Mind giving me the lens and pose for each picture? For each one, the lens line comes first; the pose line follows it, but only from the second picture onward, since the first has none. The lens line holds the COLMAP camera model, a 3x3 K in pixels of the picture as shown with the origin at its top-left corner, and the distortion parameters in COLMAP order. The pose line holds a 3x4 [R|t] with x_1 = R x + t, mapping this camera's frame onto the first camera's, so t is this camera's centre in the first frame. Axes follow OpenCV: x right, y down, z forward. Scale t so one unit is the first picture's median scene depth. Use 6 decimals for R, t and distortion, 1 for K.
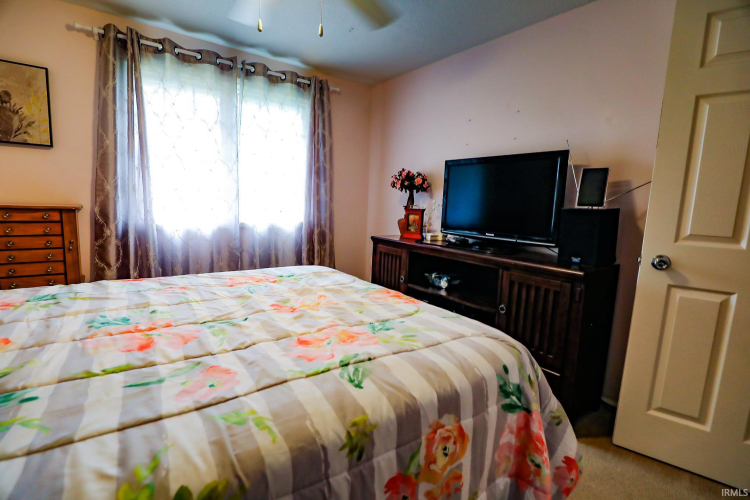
lens RADIAL K [[348.7, 0, 373.7], [0, 348.7, 248.3], [0, 0, 1]] dist [-0.031865, 0.006038]
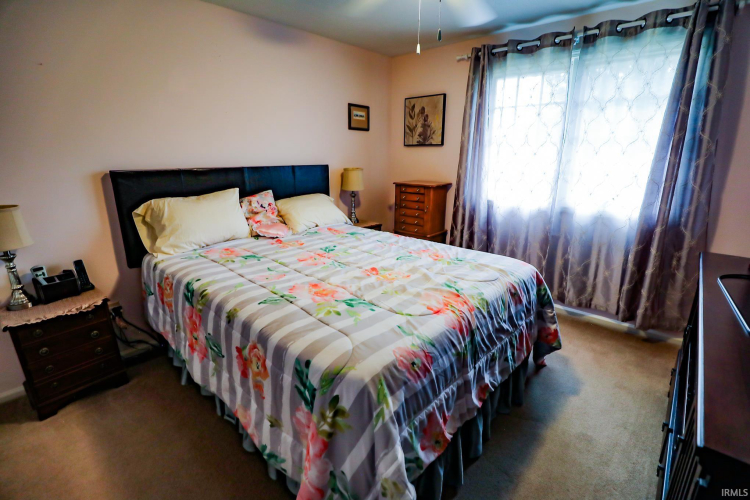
lens RADIAL K [[348.7, 0, 374.6], [0, 348.7, 247.9], [0, 0, 1]] dist [-0.031865, 0.006038]
pose [[0.176977, 0.218617, -0.959628, 0.654011], [-0.126522, 0.971982, 0.198098, -0.122461], [0.976049, 0.086355, 0.199679, 0.440715]]
